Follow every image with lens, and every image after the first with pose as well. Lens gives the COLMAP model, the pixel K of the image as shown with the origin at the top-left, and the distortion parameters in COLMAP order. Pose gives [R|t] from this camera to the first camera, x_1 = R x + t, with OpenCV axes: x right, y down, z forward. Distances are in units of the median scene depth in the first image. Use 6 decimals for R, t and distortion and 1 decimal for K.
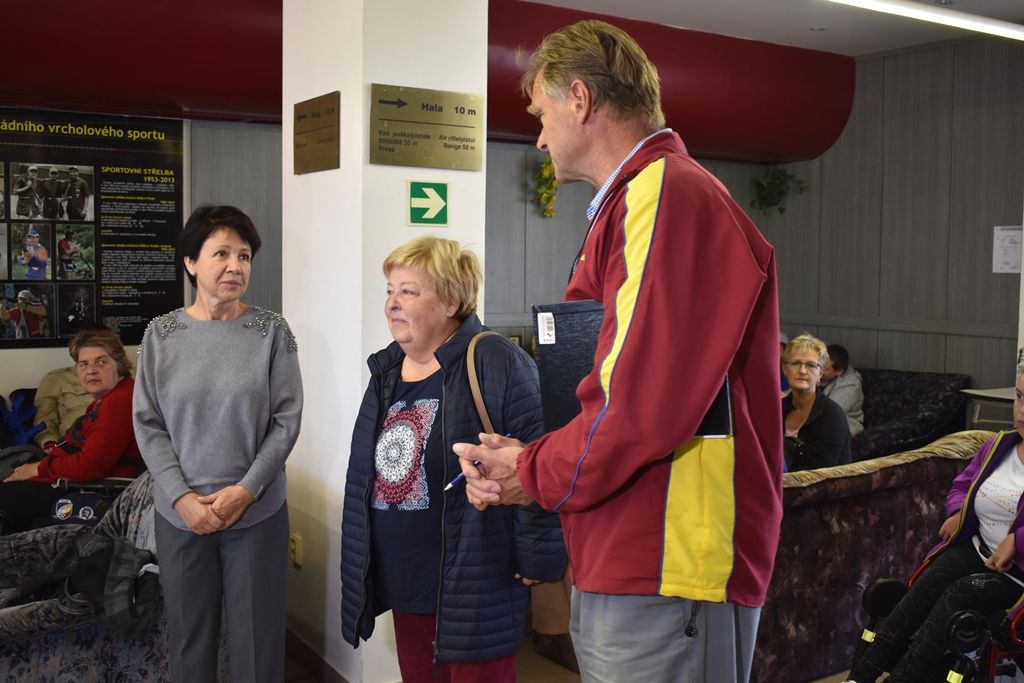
lens RADIAL K [[1098.6, 0, 517.5], [0, 1098.6, 337.3], [0, 0, 1]] dist [-0.045395, 0.000000]
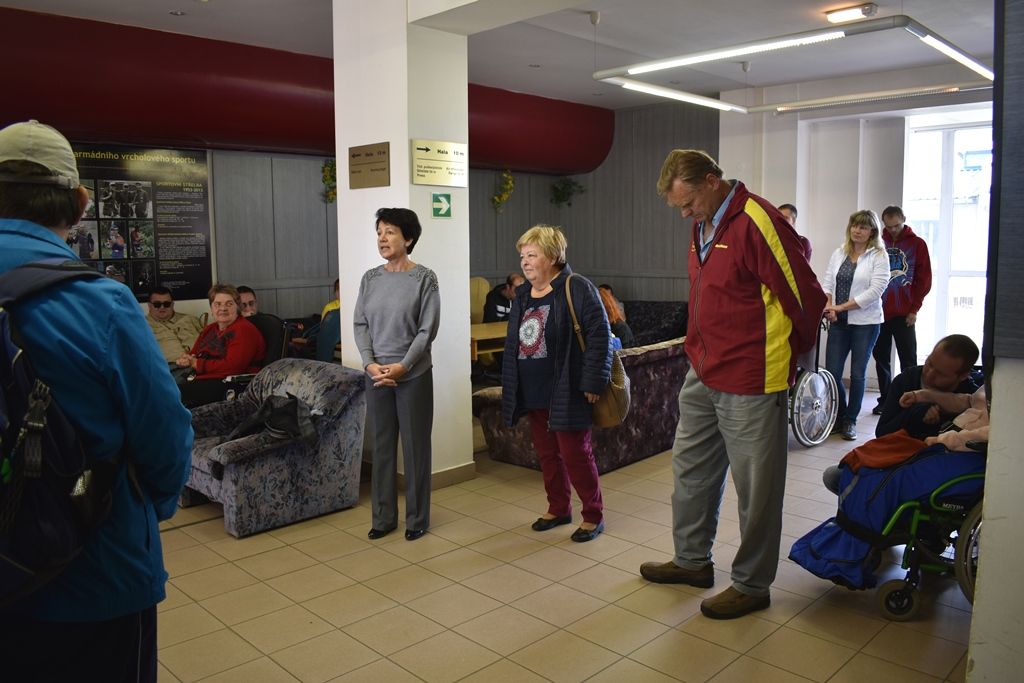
lens RADIAL K [[799.1, 0, 514.0], [0, 799.1, 340.8], [0, 0, 1]] dist [-0.077461, 0.004771]
pose [[0.972795, -0.047533, 0.226738, -0.247436], [0.034755, 0.997592, 0.060021, 0.021634], [-0.229045, -0.050507, 0.972105, -0.272658]]
